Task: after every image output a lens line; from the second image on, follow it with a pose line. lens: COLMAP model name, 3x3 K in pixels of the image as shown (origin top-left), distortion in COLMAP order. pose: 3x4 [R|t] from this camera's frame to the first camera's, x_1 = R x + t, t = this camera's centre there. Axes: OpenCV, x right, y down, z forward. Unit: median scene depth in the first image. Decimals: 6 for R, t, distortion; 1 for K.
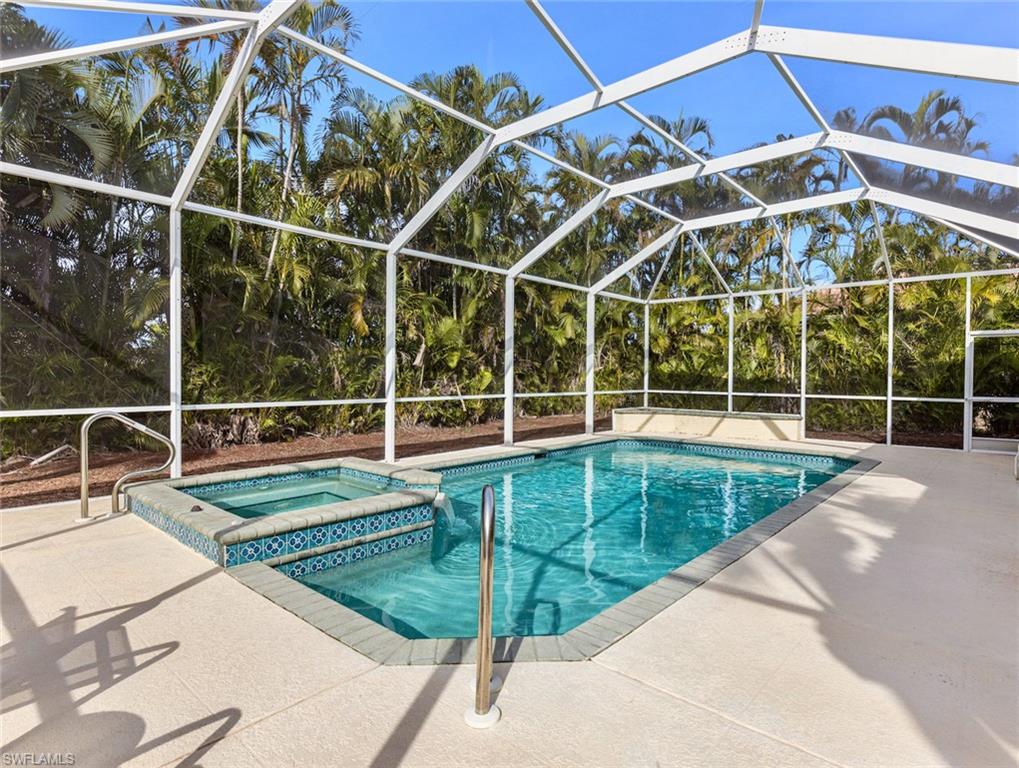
lens RADIAL K [[545.6, 0, 513.4], [0, 545.6, 384.3], [0, 0, 1]] dist [-0.003959, -0.001587]
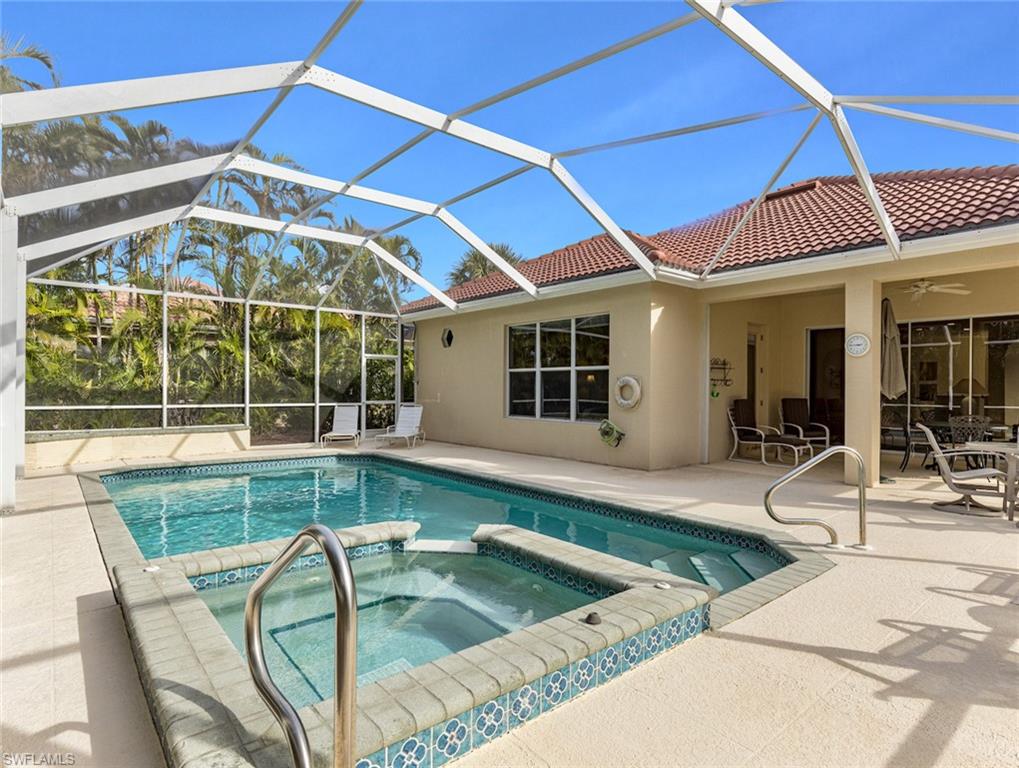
lens RADIAL K [[545.6, 0, 514.4], [0, 545.6, 385.1], [0, 0, 1]] dist [-0.003959, -0.001587]
pose [[0.155326, 0.000176, 0.987863, -0.855576], [0.011852, 0.999928, -0.002041, -0.019129], [-0.987792, 0.012025, 0.155313, 0.713970]]
